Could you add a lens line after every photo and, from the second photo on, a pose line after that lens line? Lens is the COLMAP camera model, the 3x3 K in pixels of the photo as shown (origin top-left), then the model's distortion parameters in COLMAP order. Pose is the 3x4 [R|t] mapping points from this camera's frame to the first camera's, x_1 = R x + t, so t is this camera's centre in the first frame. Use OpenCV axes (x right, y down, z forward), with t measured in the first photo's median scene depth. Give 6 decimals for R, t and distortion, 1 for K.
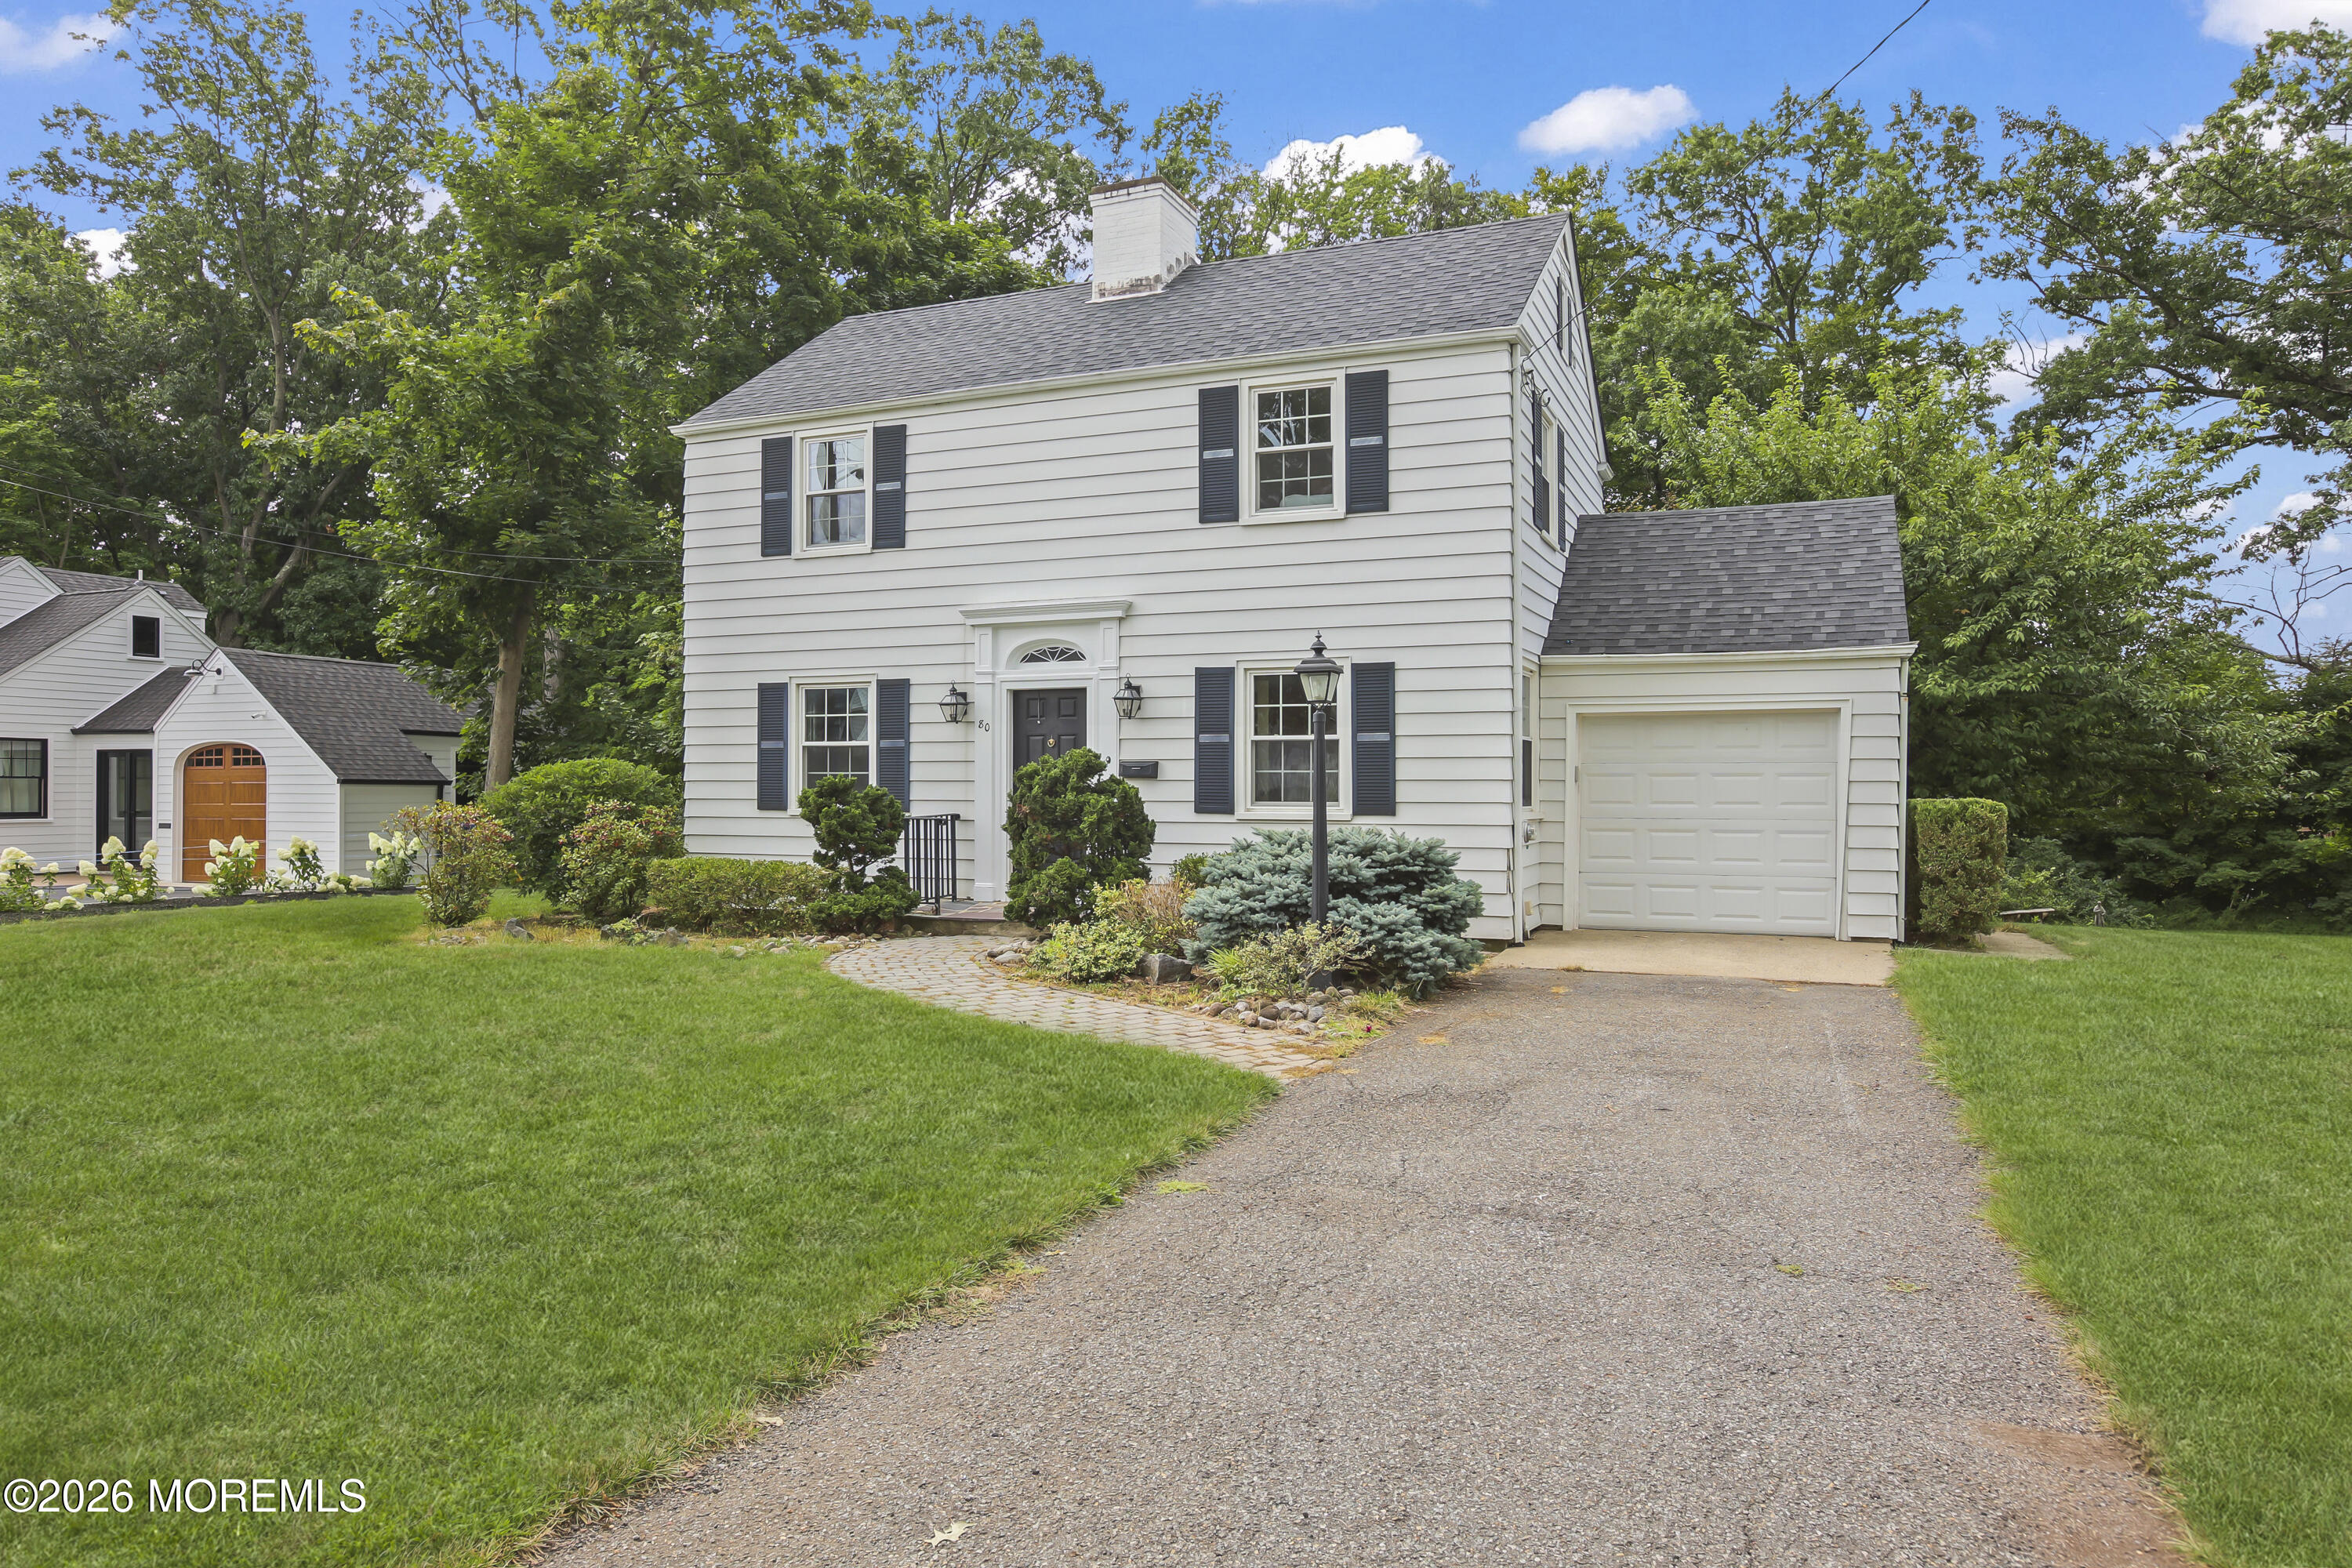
lens RADIAL K [[1579.9, 0, 1175.4], [0, 1579.9, 790.8], [0, 0, 1]] dist [-0.006160, -0.002440]
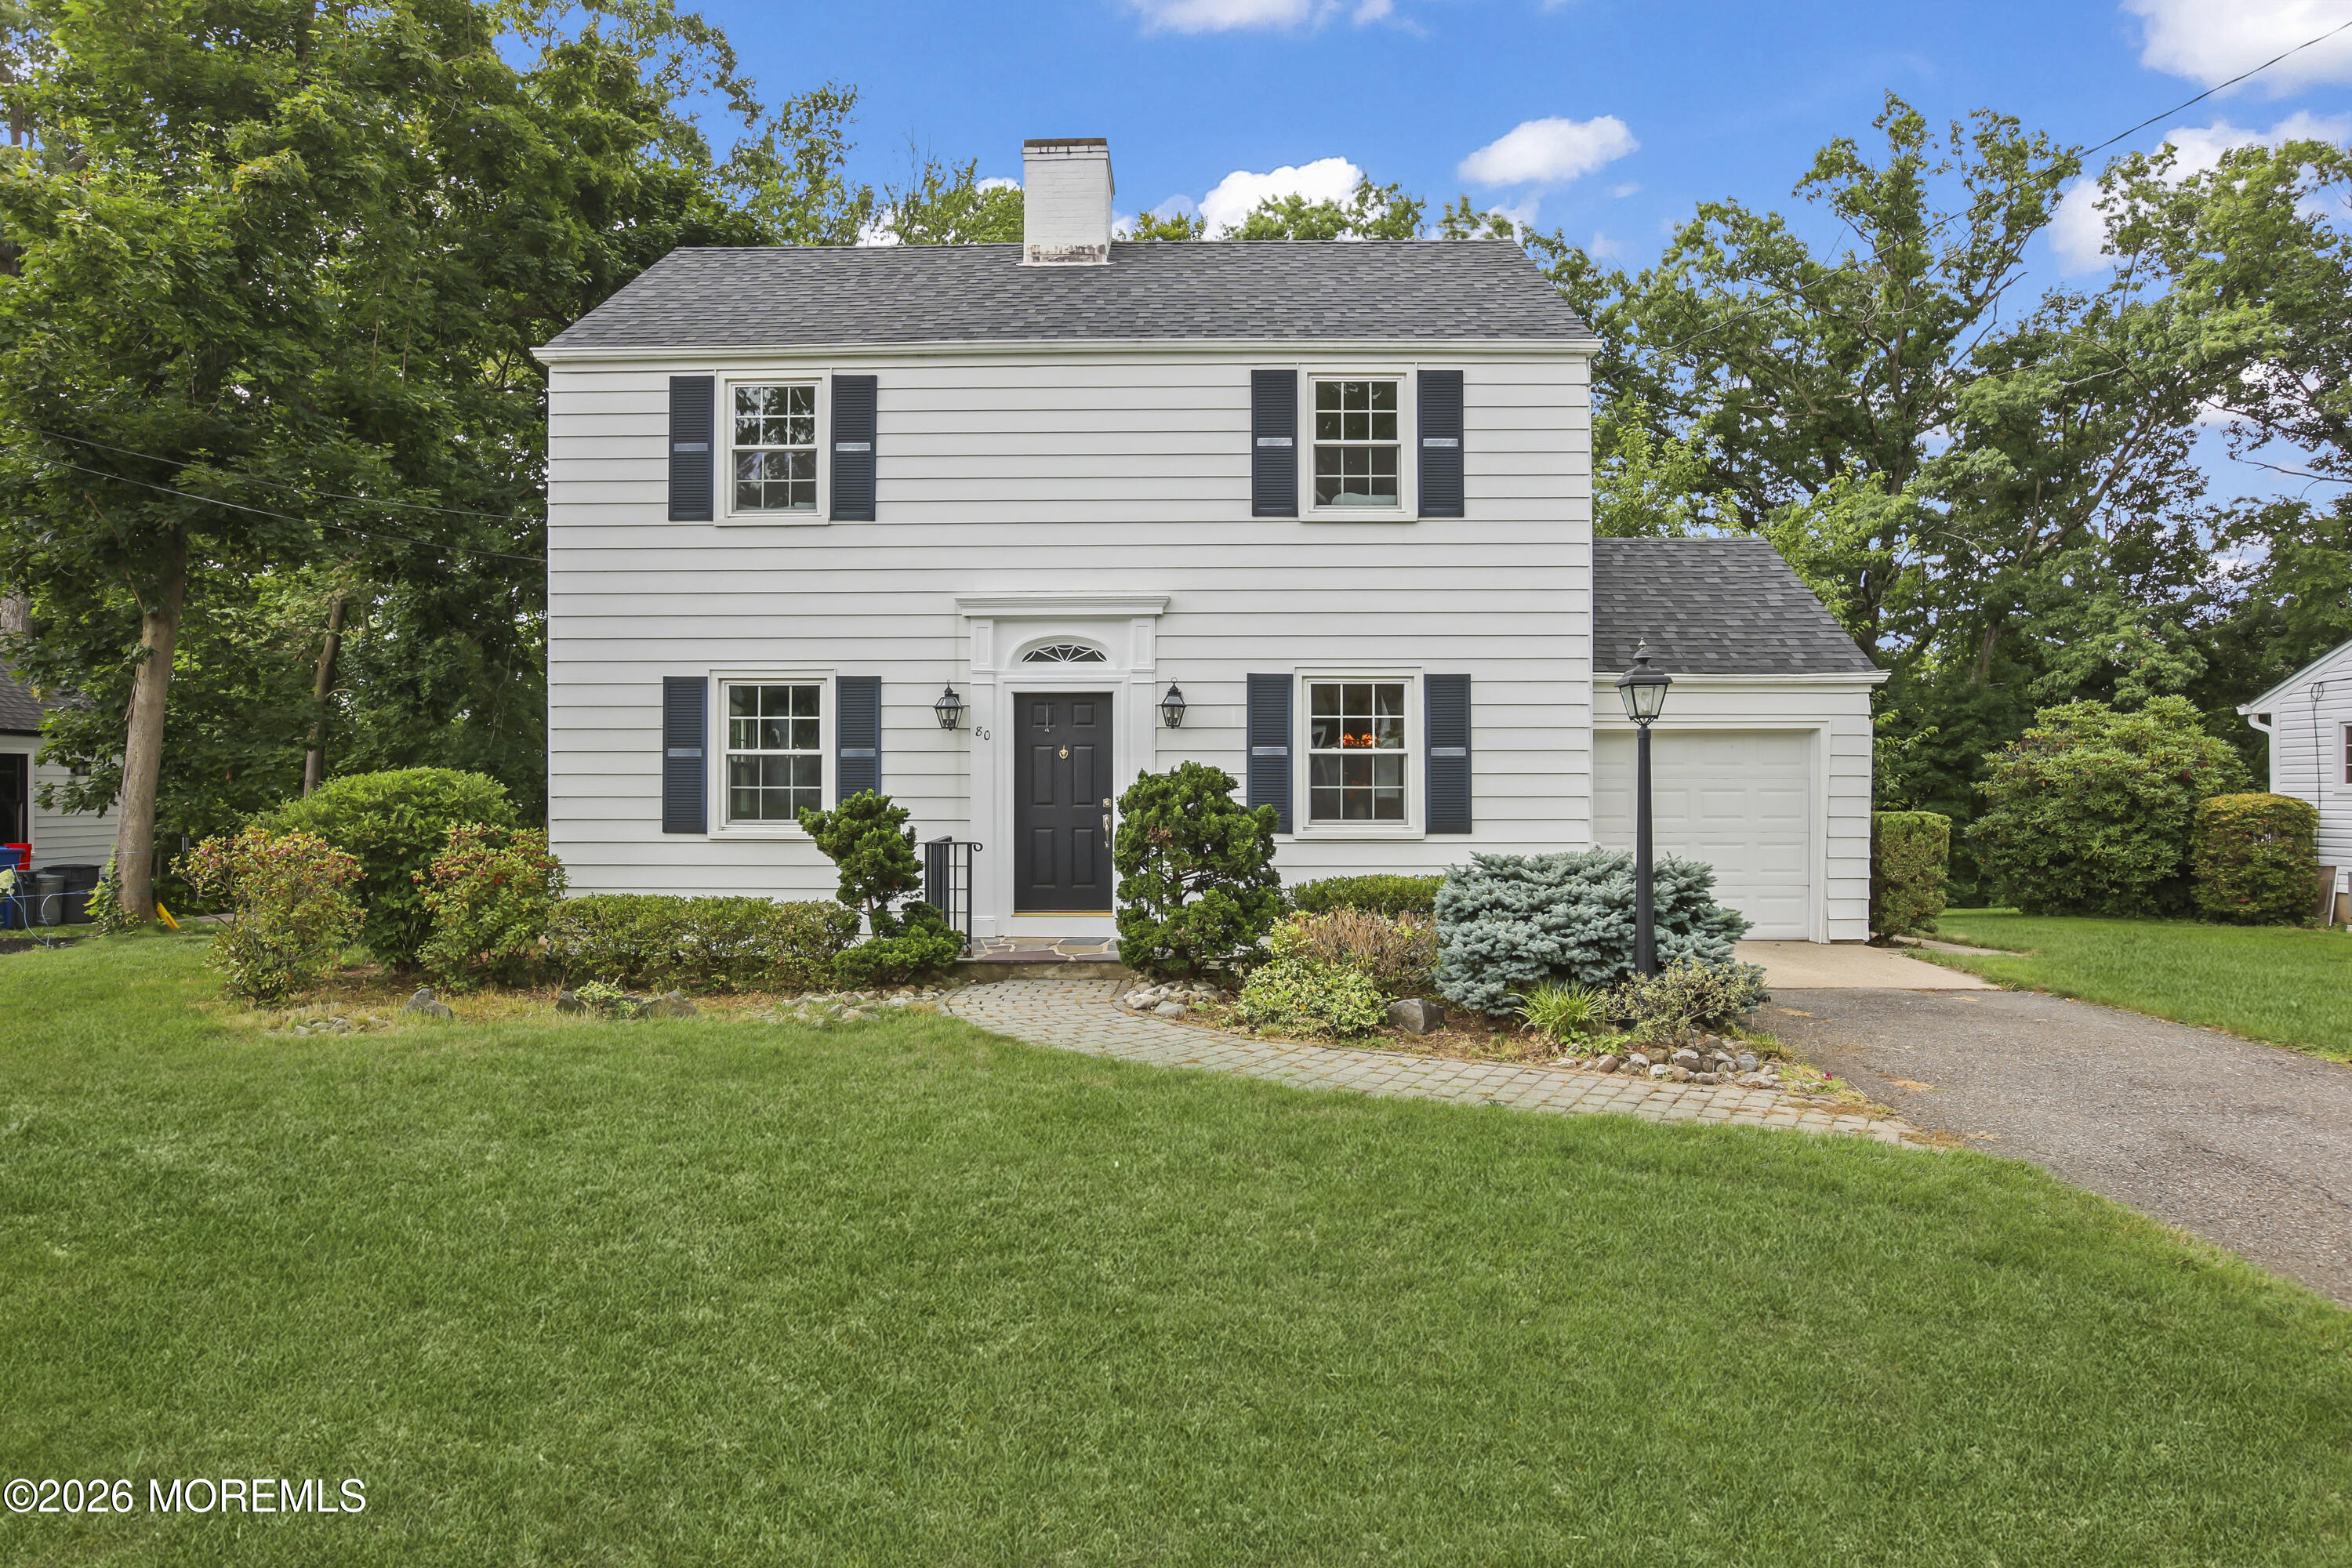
lens RADIAL K [[1487.2, 0, 1186.7], [0, 1487.2, 790.8], [0, 0, 1]] dist [-0.012000, 0.008611]
pose [[0.918185, 0.000487, 0.396151, -0.360061], [0.003766, 0.999943, -0.009957, -0.001536], [-0.396134, 0.010635, 0.918131, 0.225042]]
